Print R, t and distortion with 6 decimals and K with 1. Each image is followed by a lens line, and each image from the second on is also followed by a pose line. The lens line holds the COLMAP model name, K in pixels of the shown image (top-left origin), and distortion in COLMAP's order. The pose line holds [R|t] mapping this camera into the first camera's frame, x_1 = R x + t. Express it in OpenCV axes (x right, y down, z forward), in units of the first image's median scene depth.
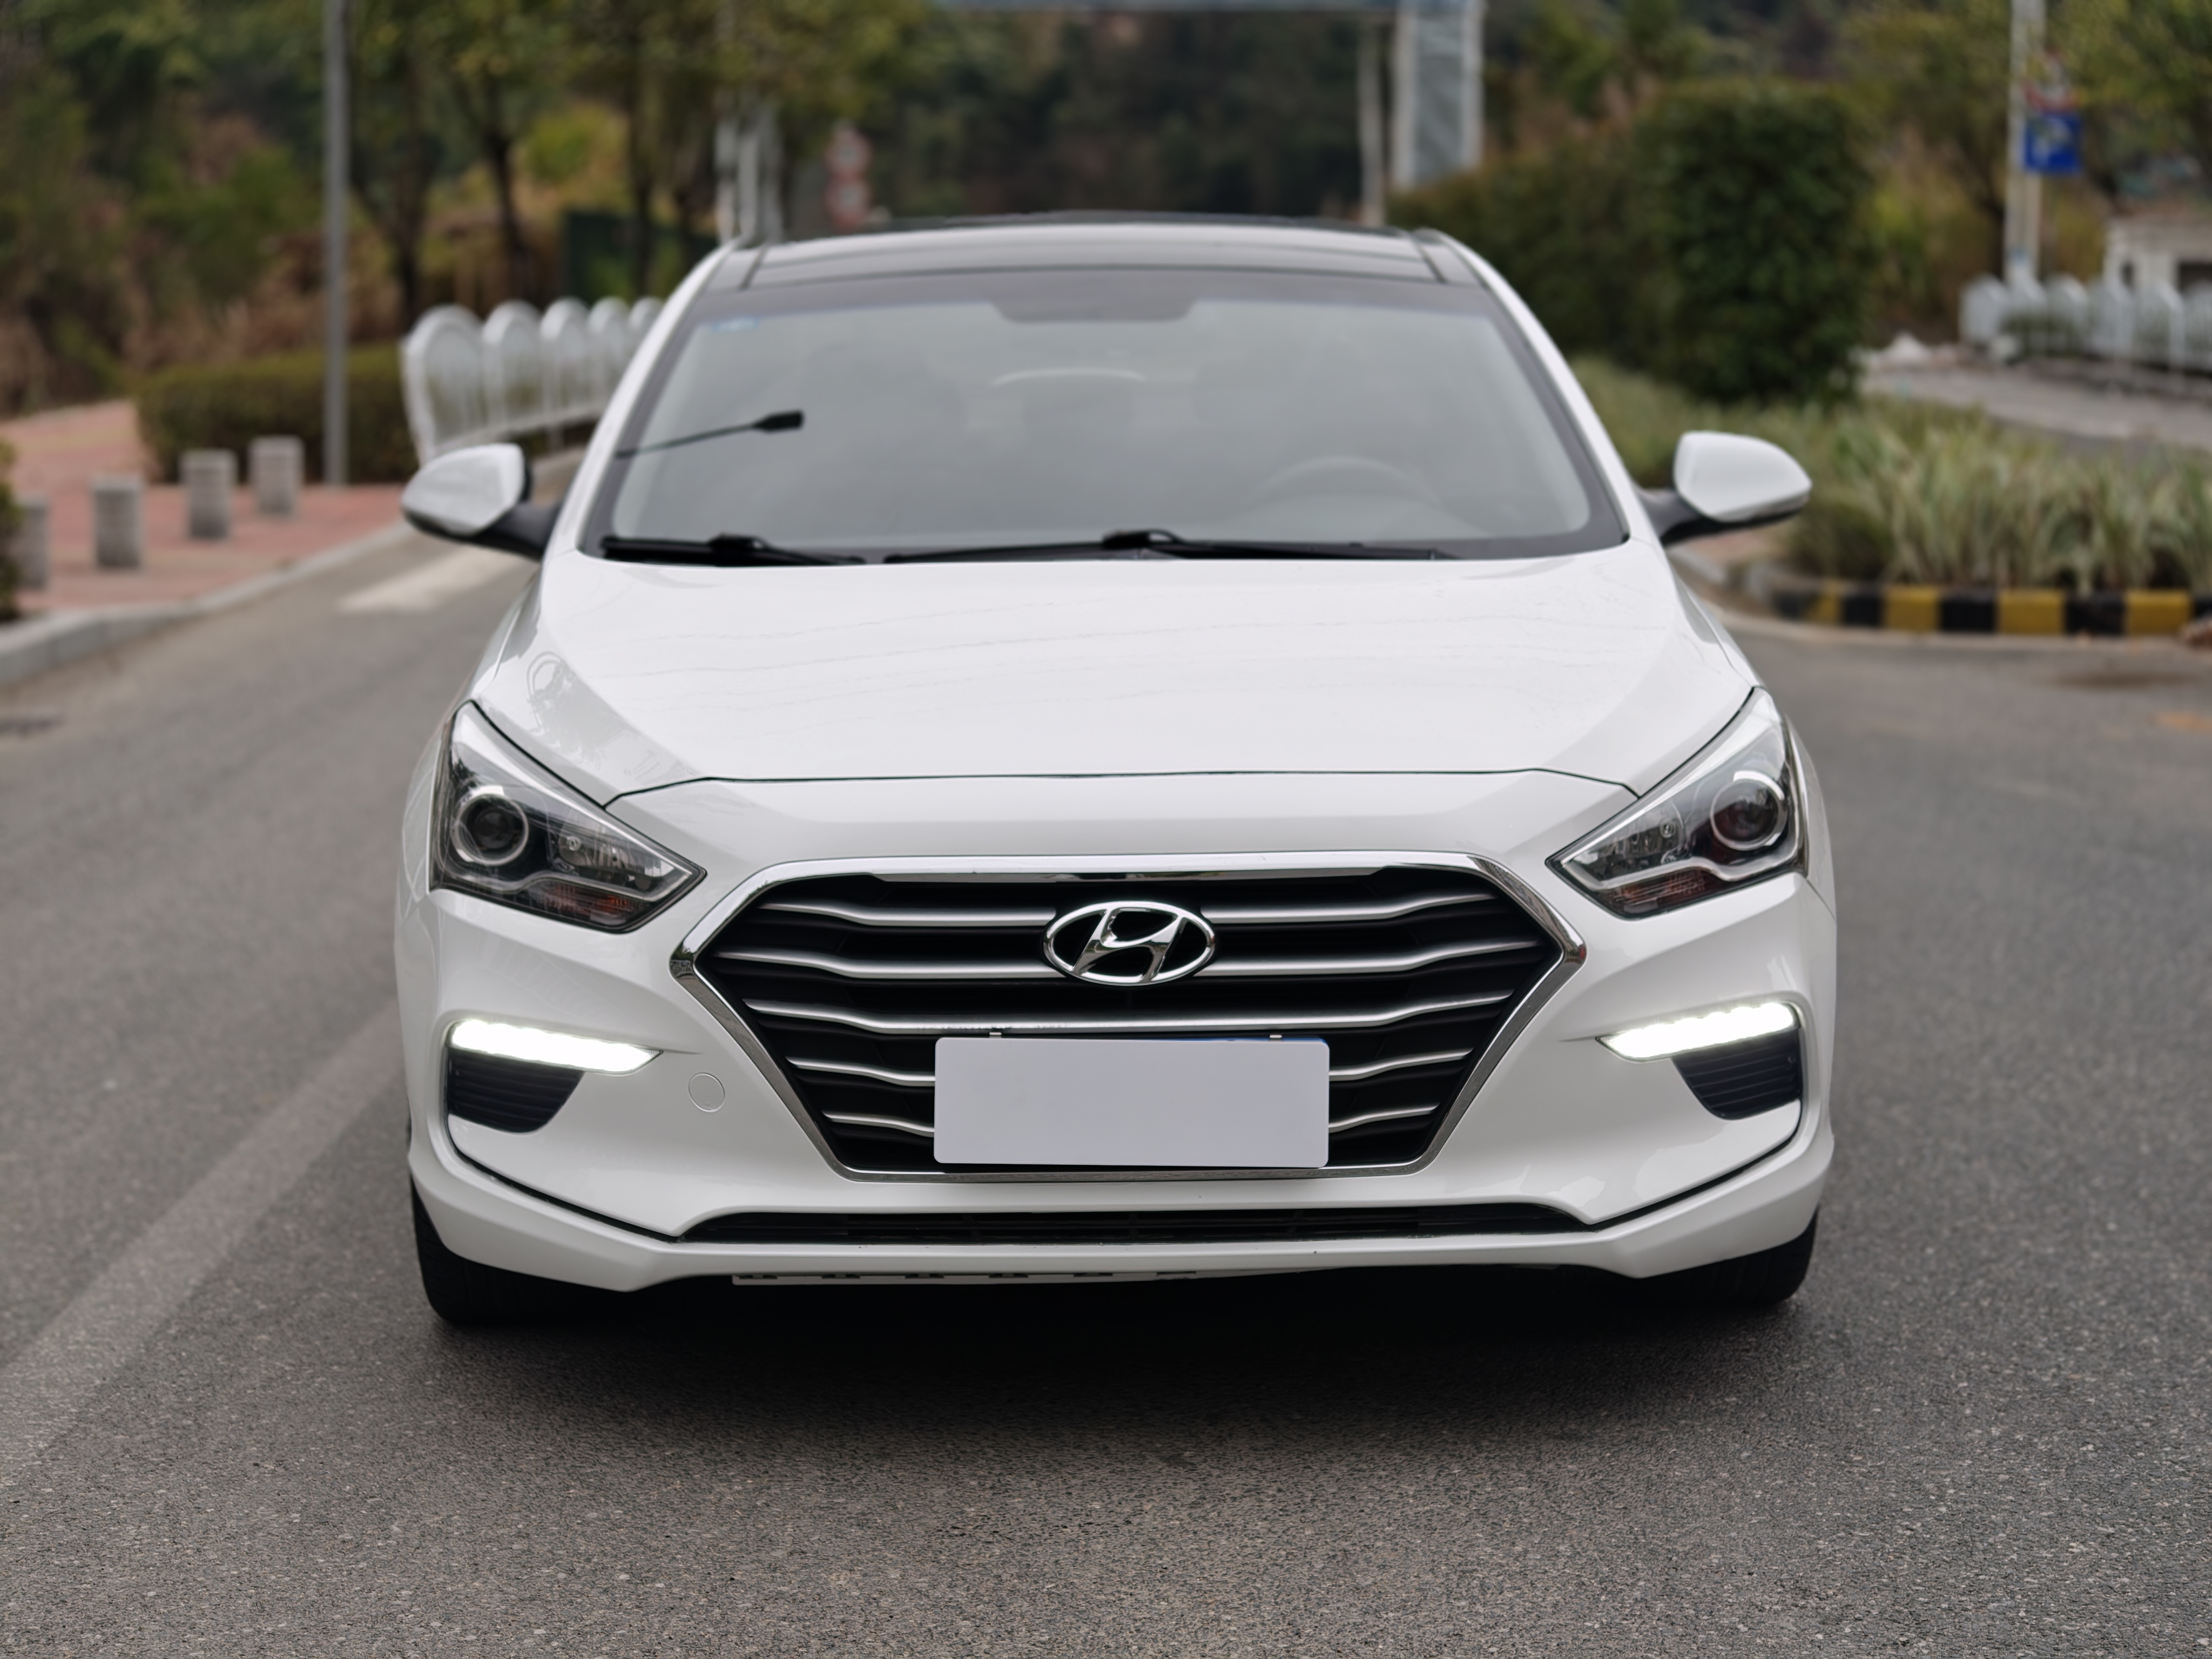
lens RADIAL K [[4718.1, 0, 1106.0], [0, 4718.1, 829.5], [0, 0, 1]] dist [0.006724, -0.184744]
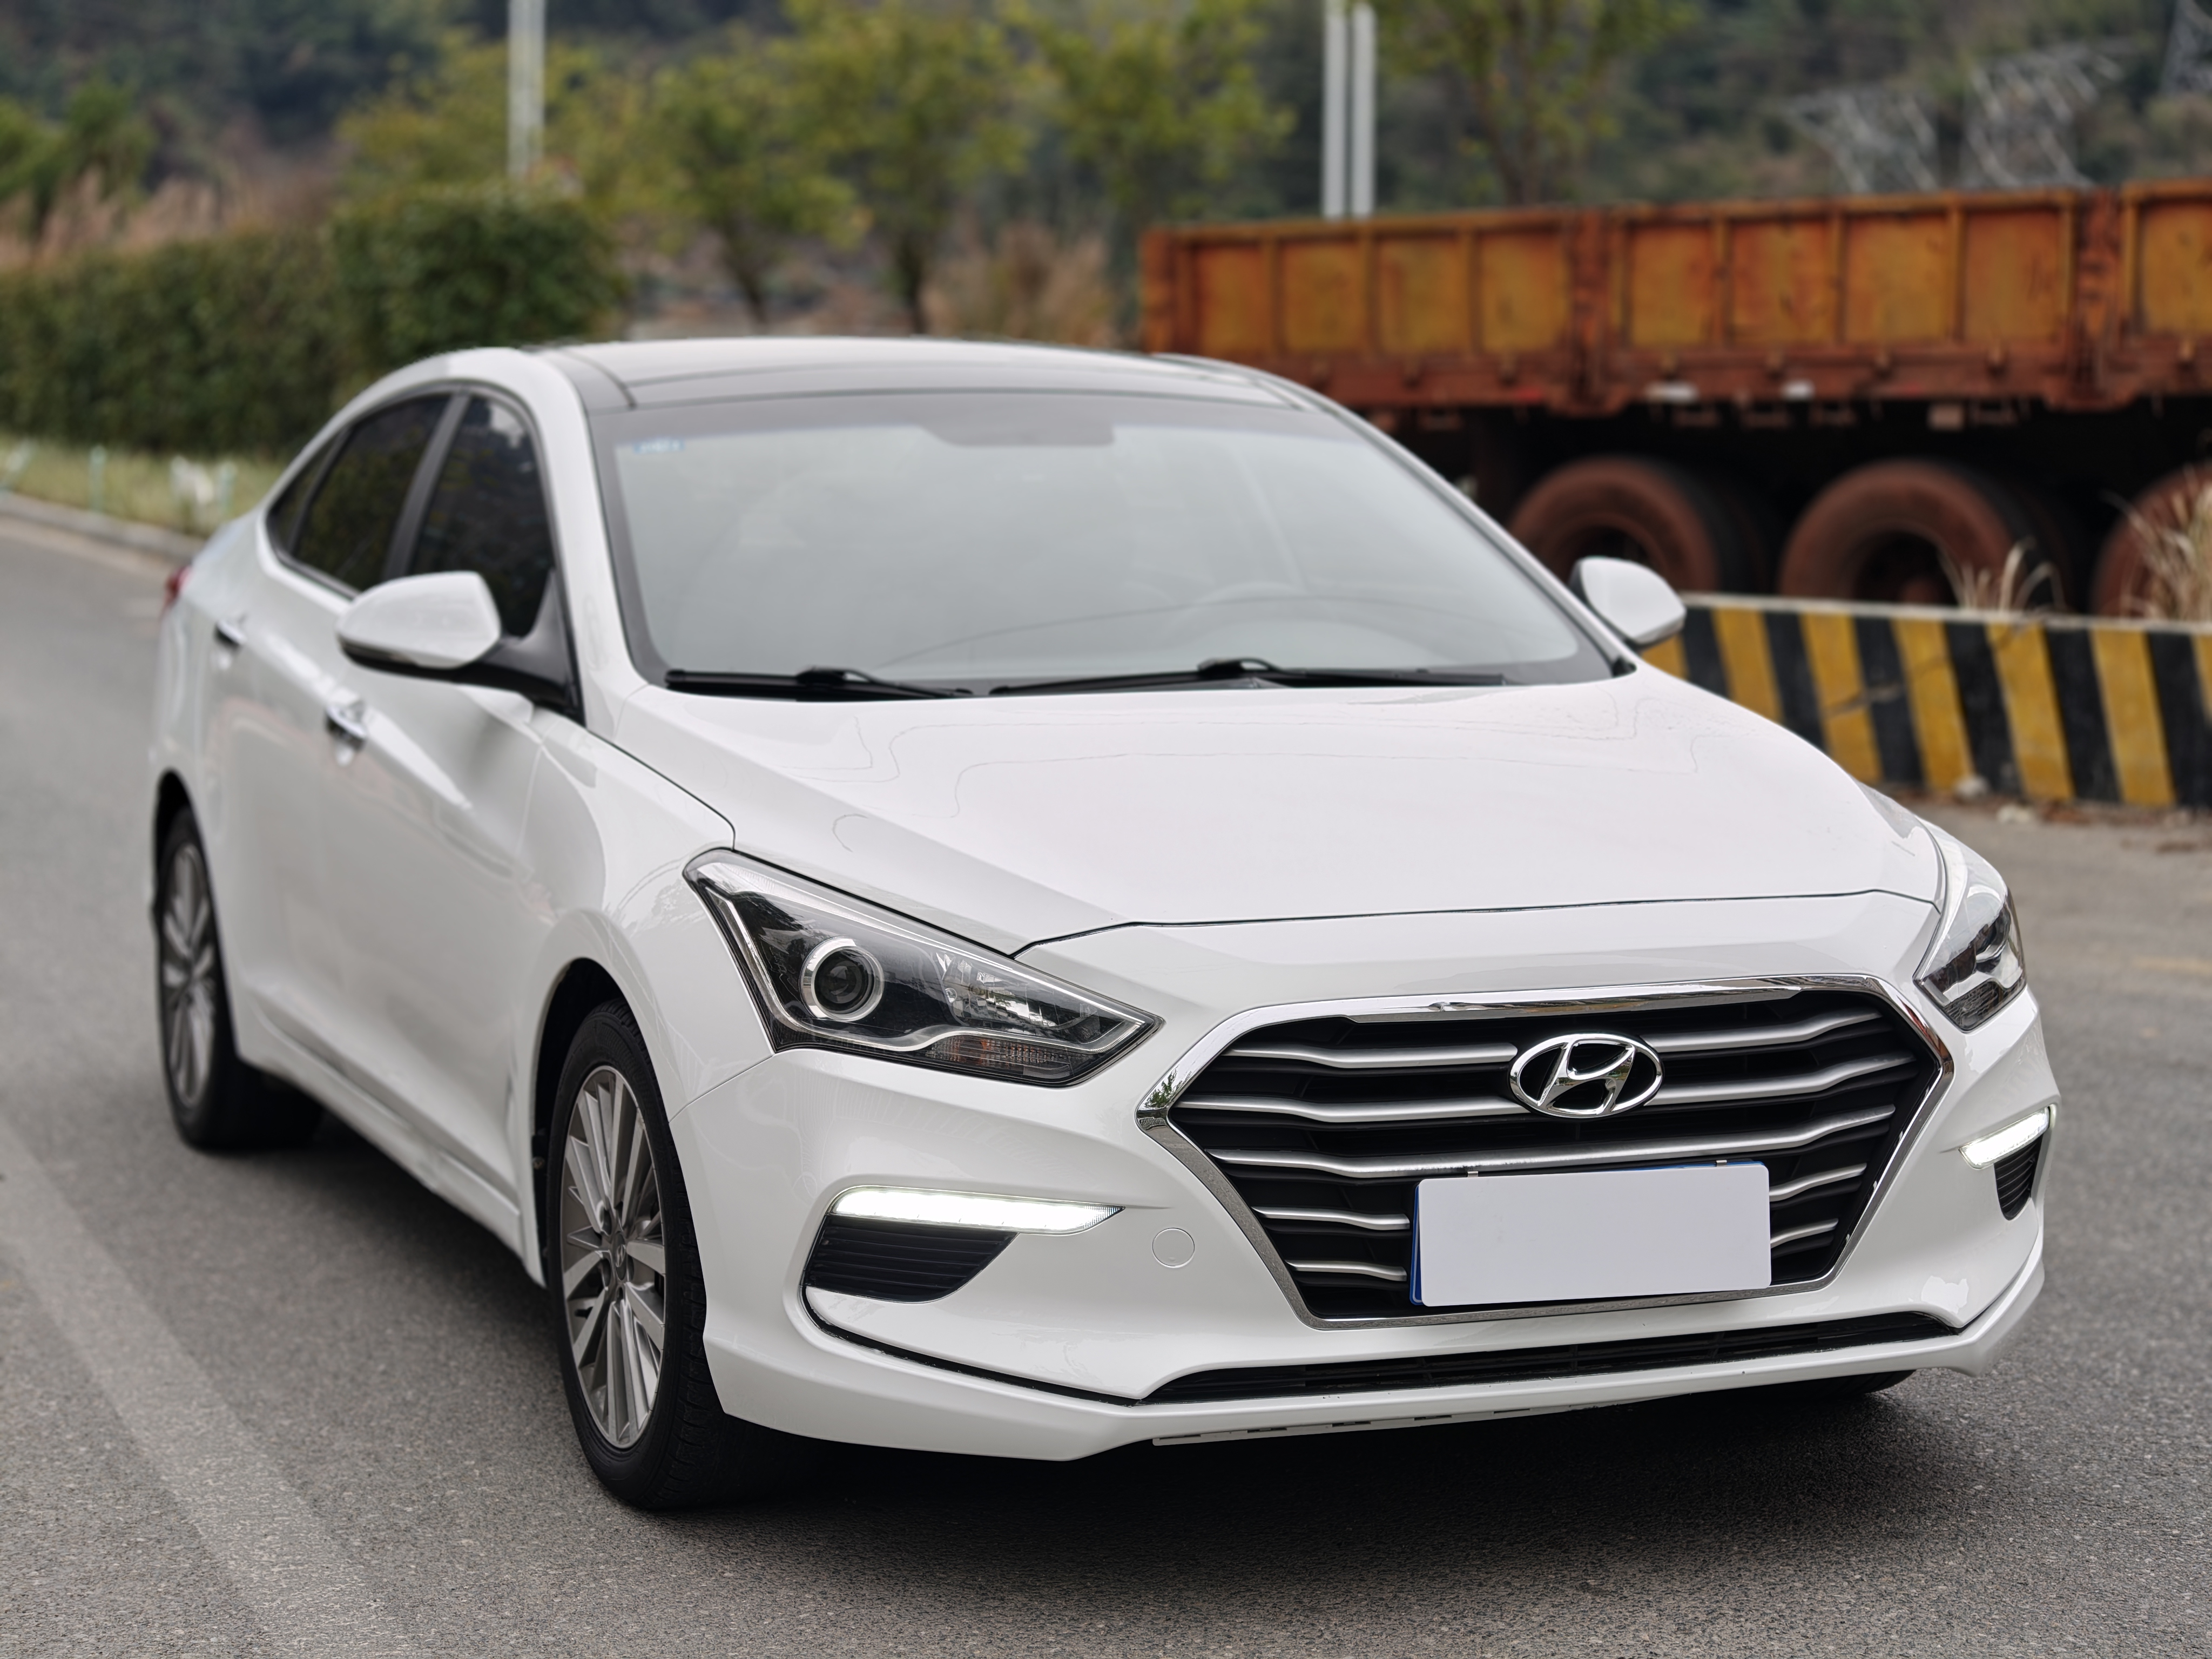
lens RADIAL K [[4718.1, 0, 1106.0], [0, 4718.1, 829.5], [0, 0, 1]] dist [0.006724, -0.184744]
pose [[0.932217, -0.023121, 0.361161, -0.447344], [0.030327, 0.999438, -0.014296, -0.016750], [-0.360627, 0.024280, 0.932394, 0.100008]]
